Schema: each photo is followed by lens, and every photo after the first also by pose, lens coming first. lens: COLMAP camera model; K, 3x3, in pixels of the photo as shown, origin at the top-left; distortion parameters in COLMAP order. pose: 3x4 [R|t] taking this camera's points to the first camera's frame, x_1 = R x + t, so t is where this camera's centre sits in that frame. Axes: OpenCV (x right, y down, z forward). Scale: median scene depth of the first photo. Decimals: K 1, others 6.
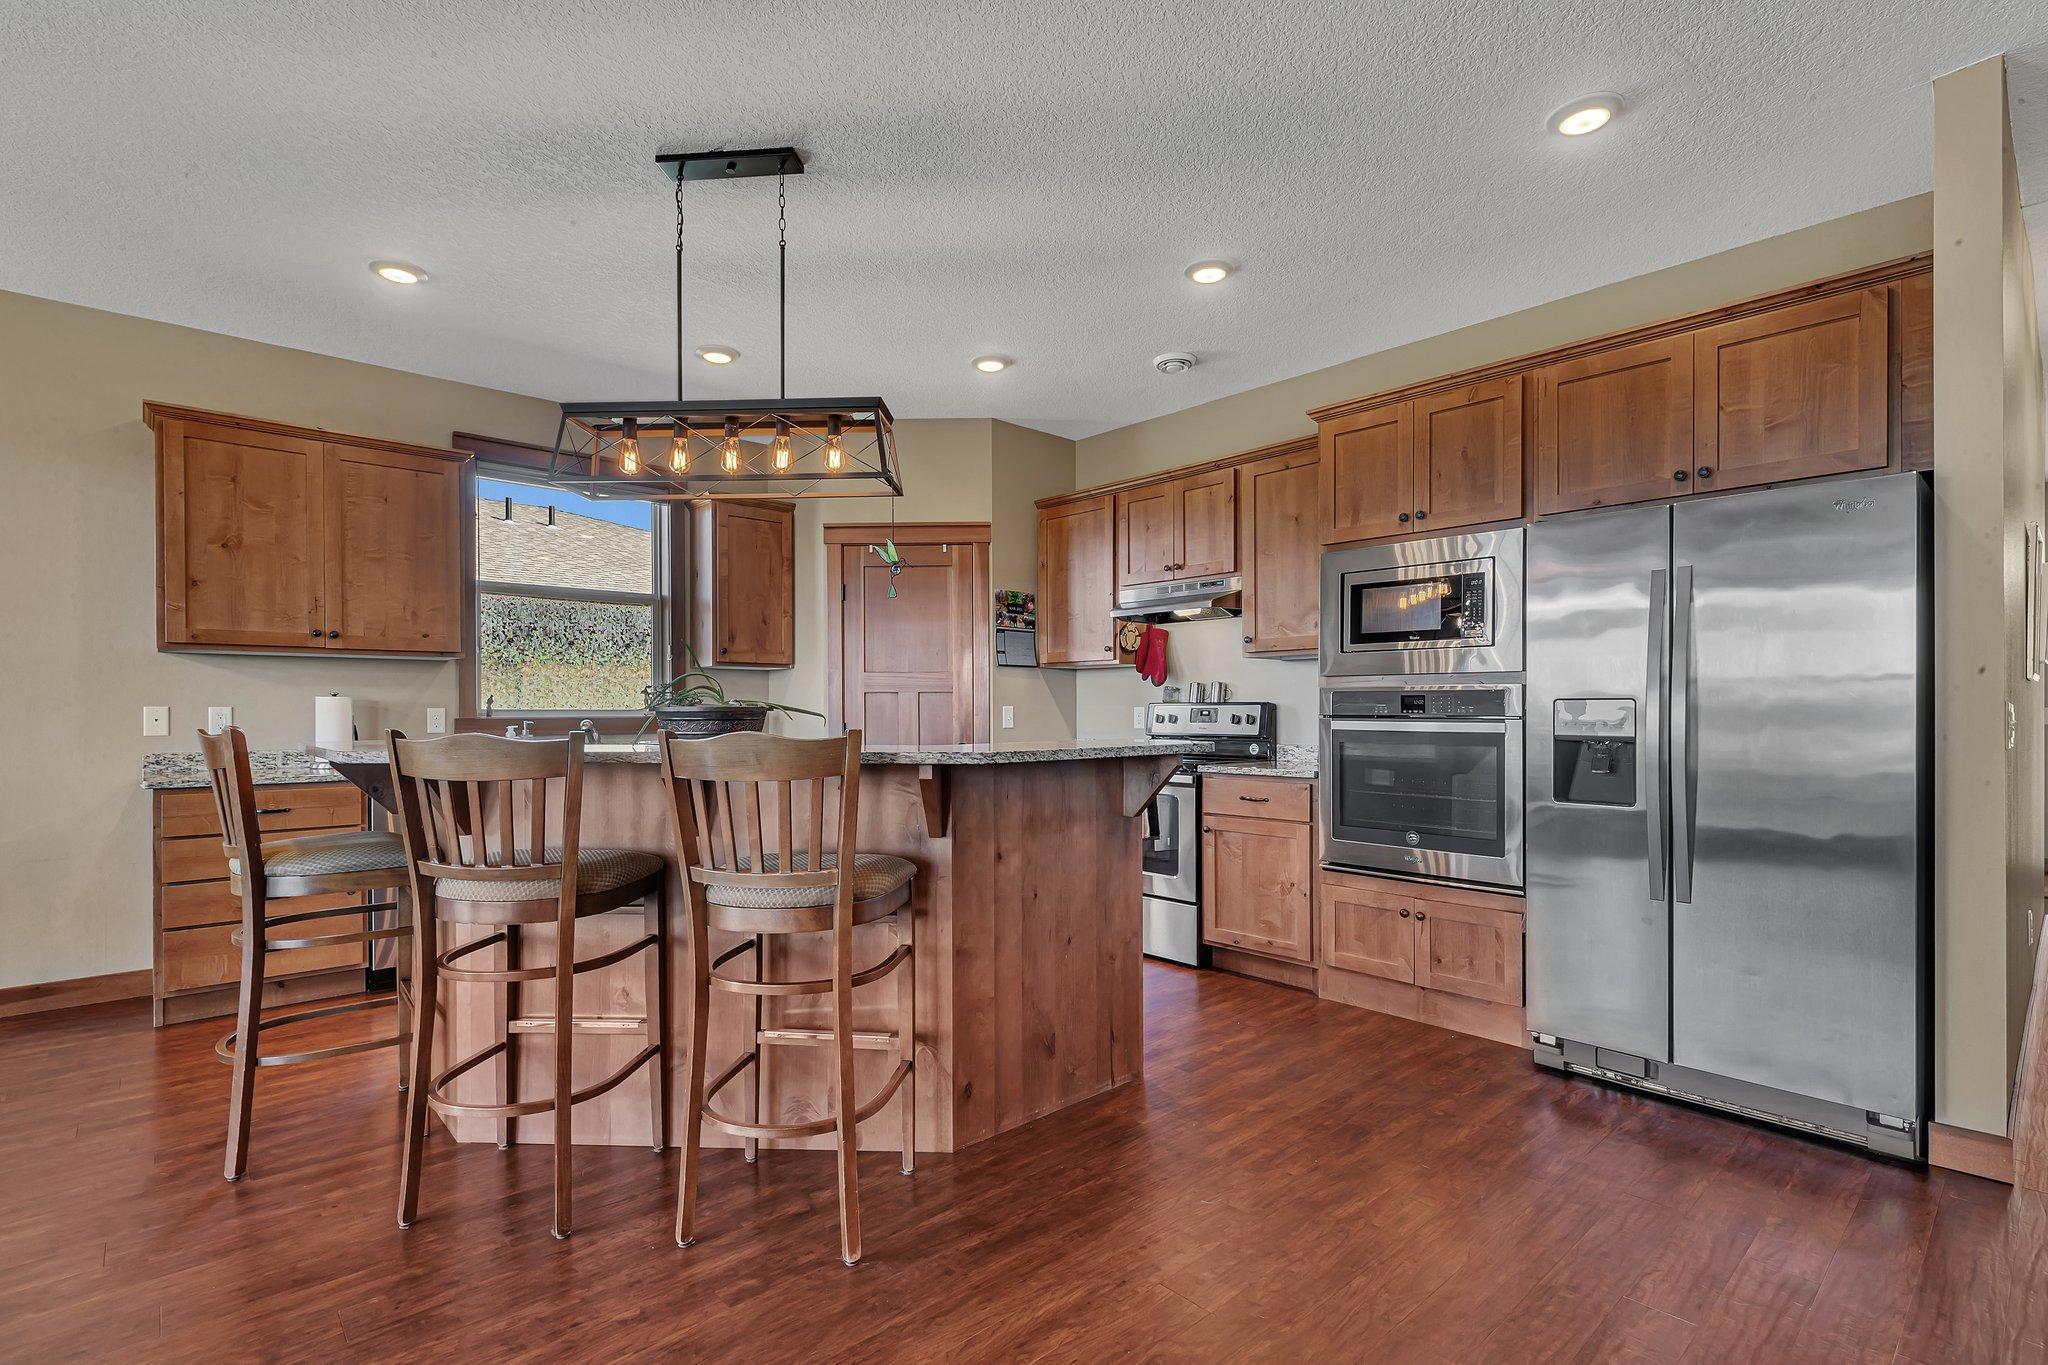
lens RADIAL K [[945.7, 0, 1015.5], [0, 945.7, 717.1], [0, 0, 1]] dist [0.007695, 0.000303]
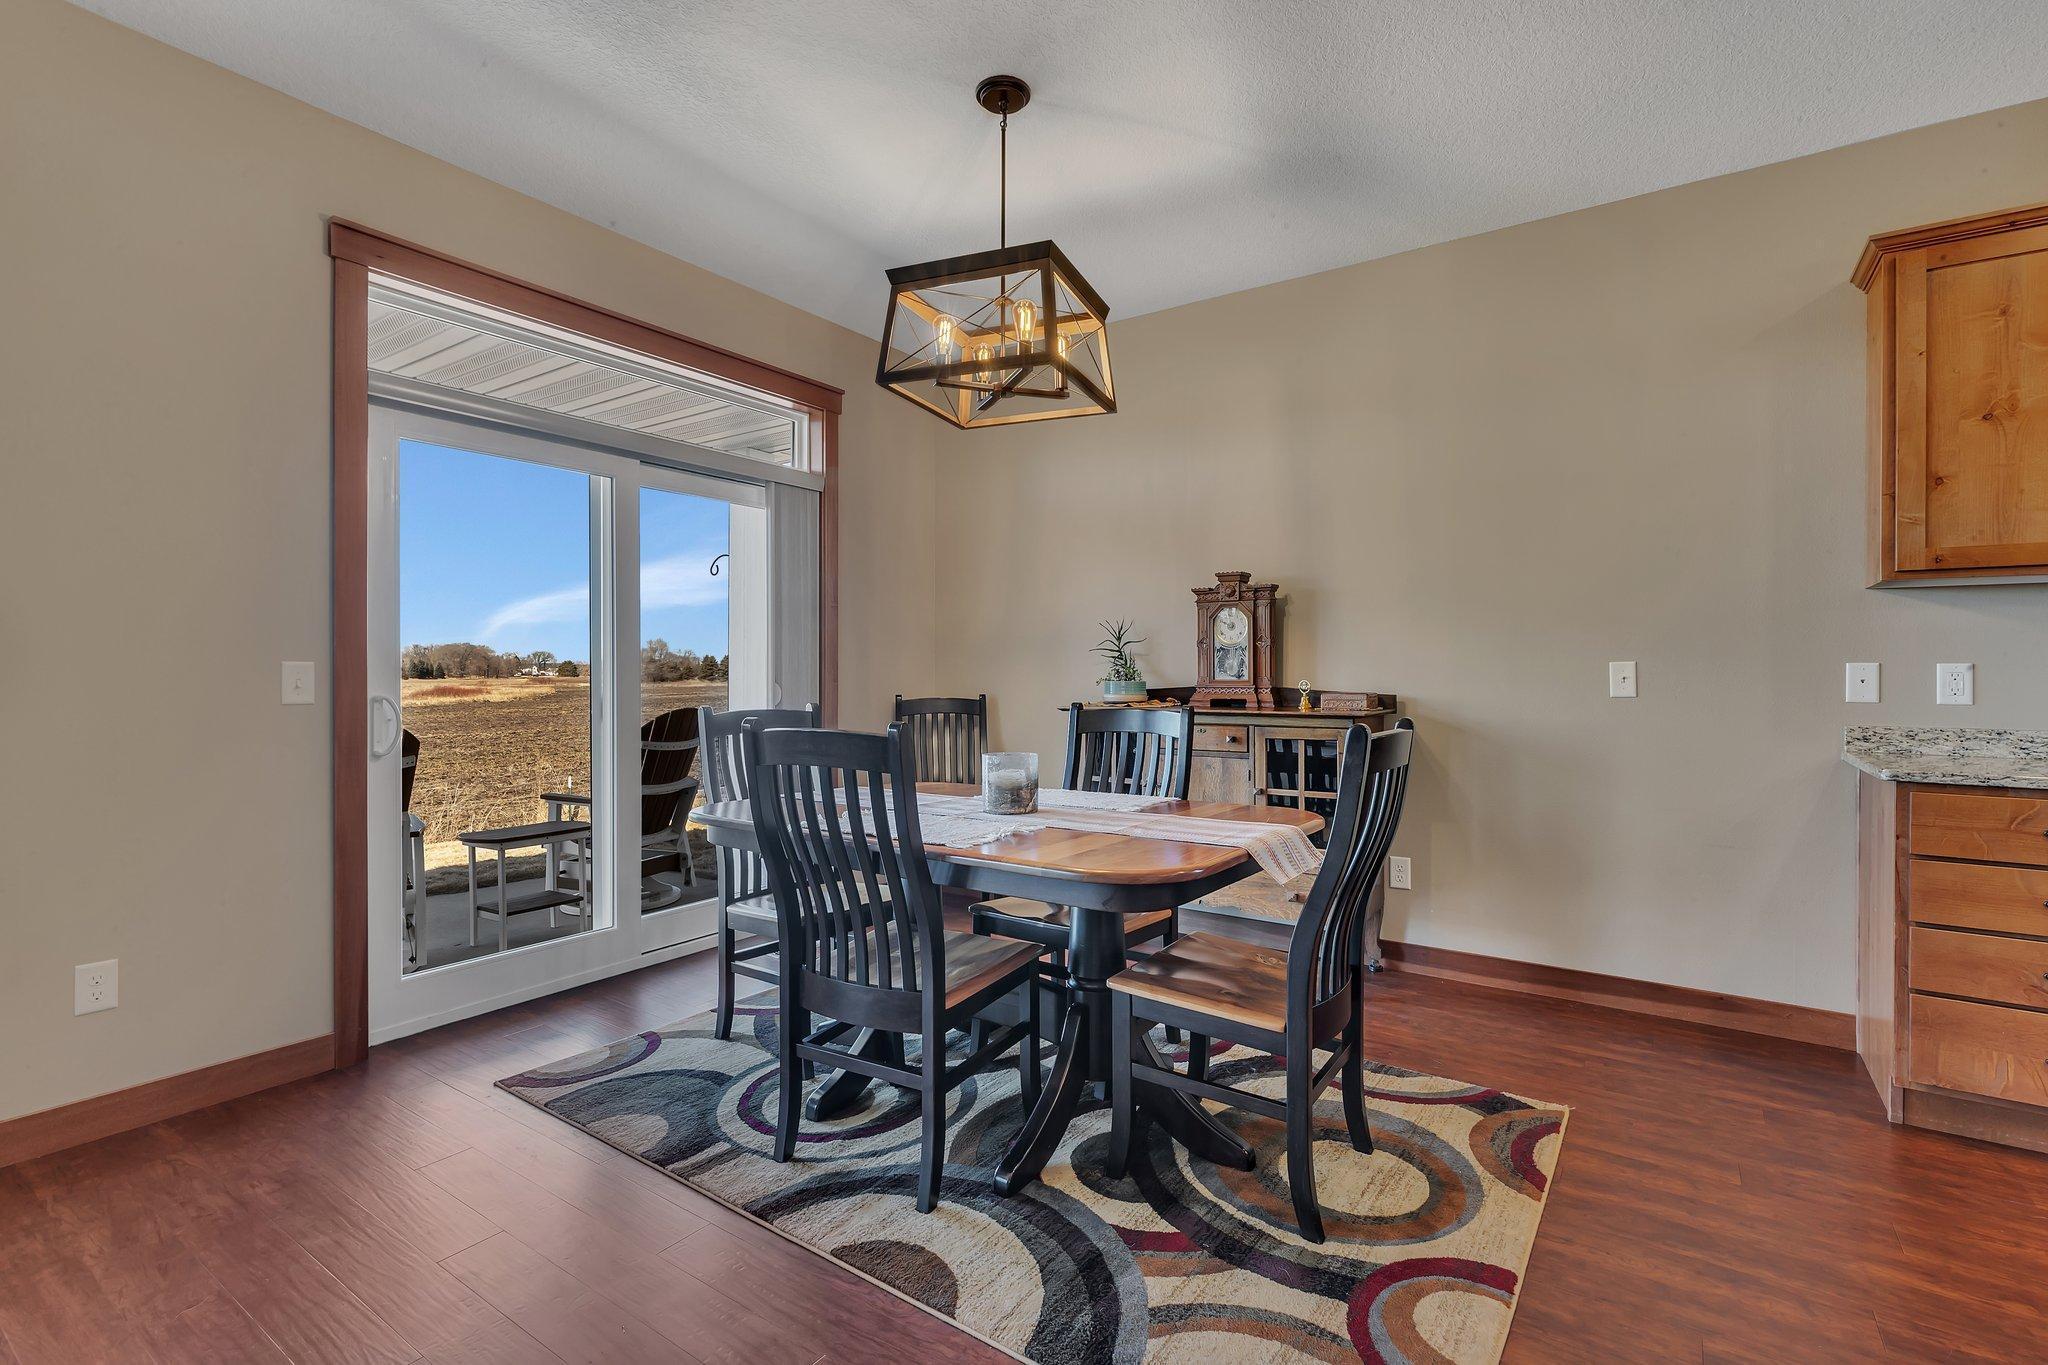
lens RADIAL K [[945.7, 0, 1041.1], [0, 945.7, 670.2], [0, 0, 1]] dist [0.007695, 0.000303]
pose [[0.233371, 0.000527, -0.972388, -0.352443], [-0.013292, 0.999908, -0.002648, 0.005325], [0.972297, 0.013543, 0.233357, 0.218522]]
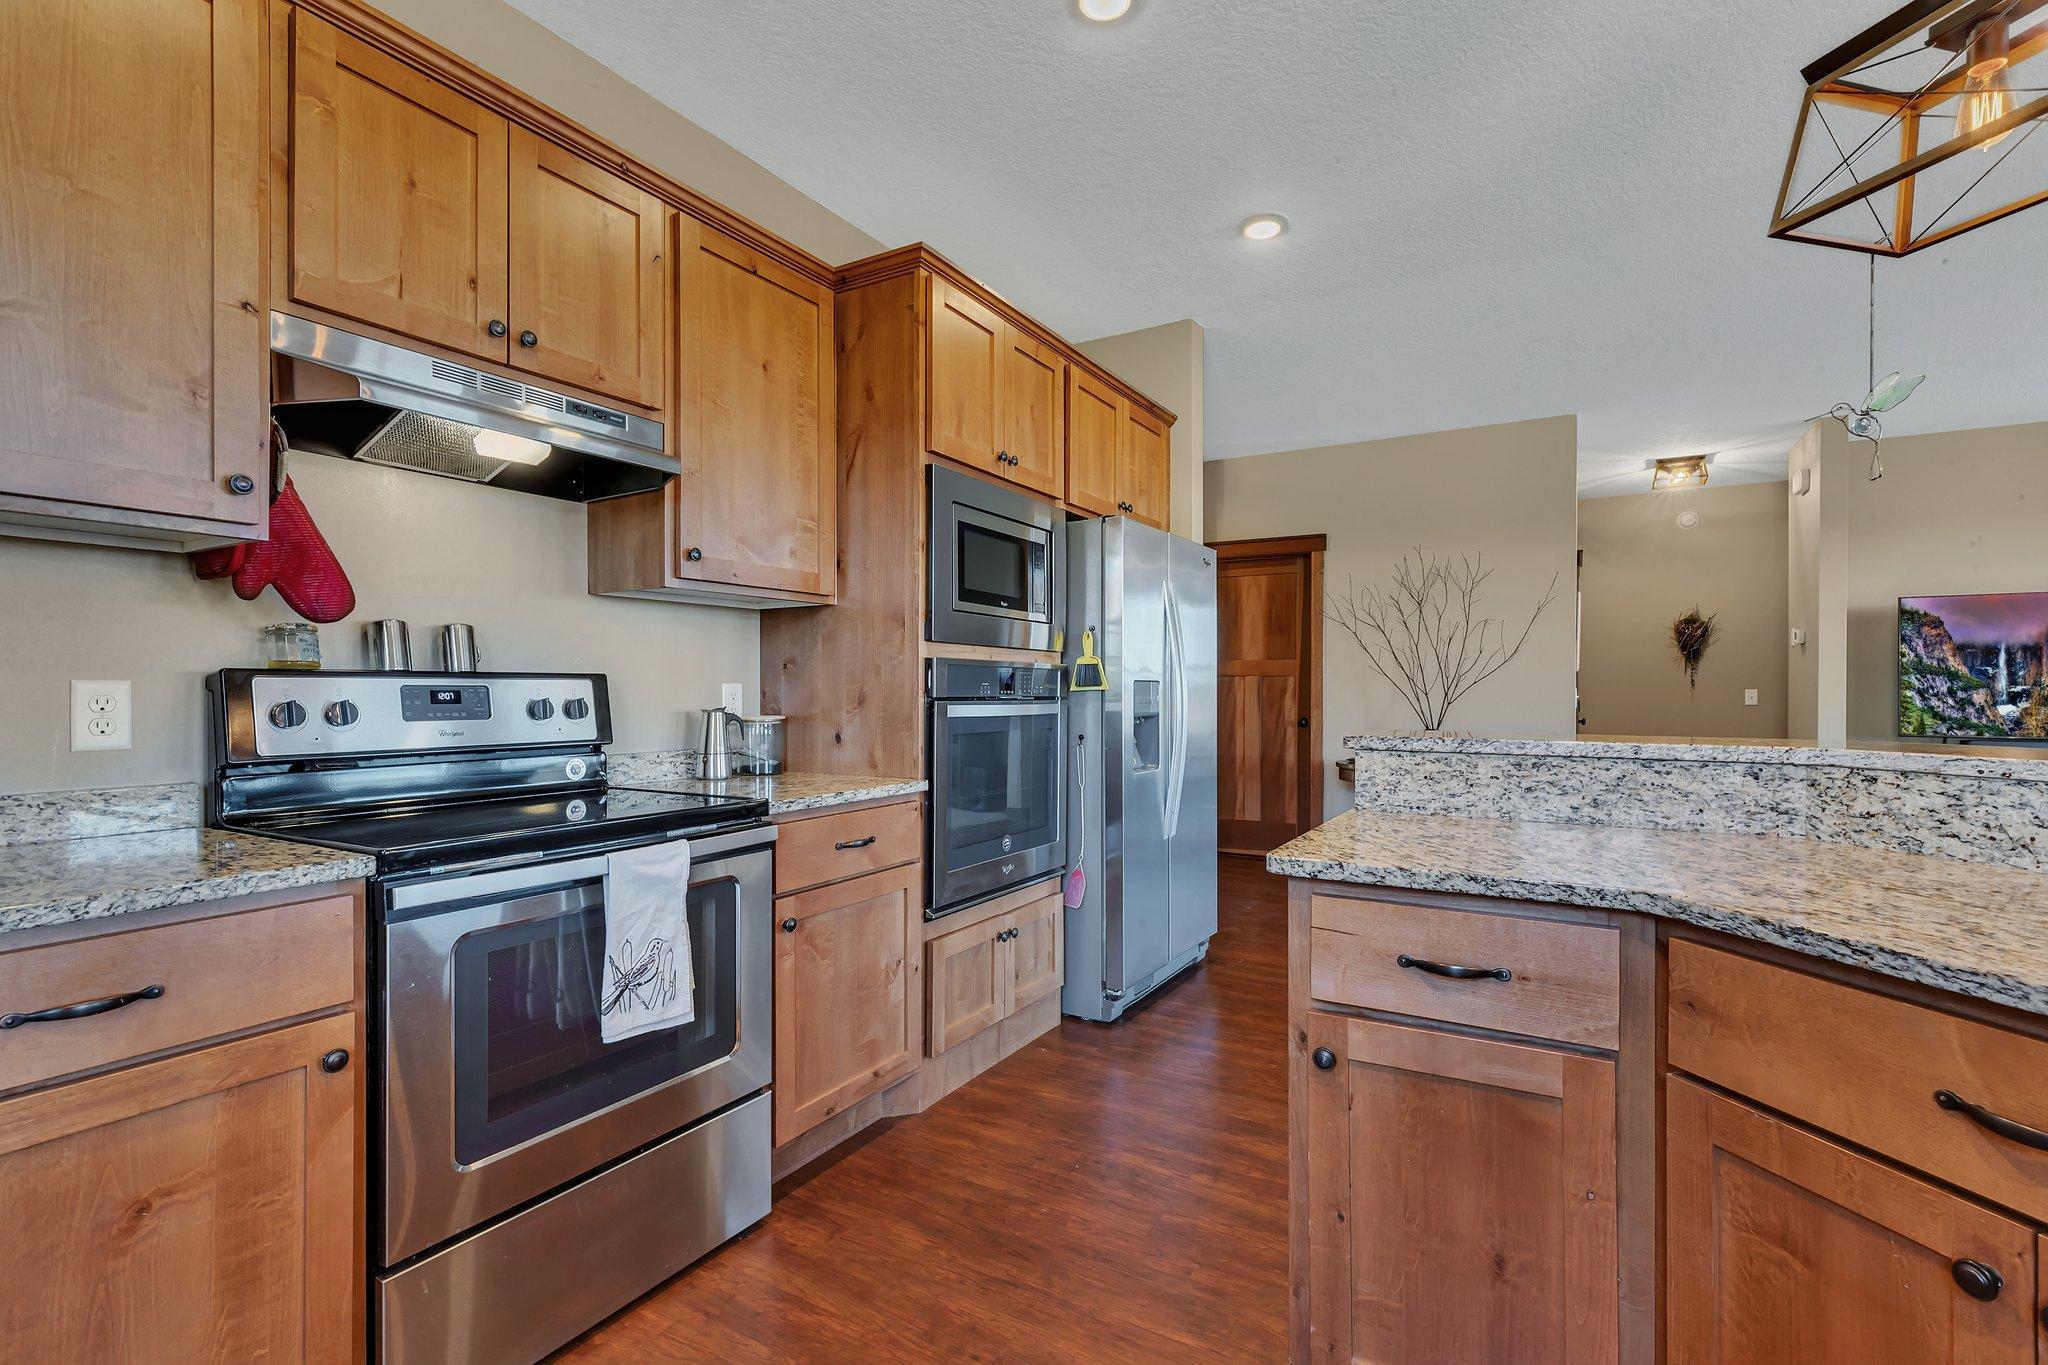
lens RADIAL K [[945.7, 0, 1042.5], [0, 945.7, 692.9], [0, 0, 1]] dist [0.007695, 0.000303]
pose [[-0.313633, -0.000164, 0.949544, -0.356016], [0.009460, 0.999950, 0.003298, -0.006543], [-0.949497, 0.010017, -0.313615, 1.140562]]
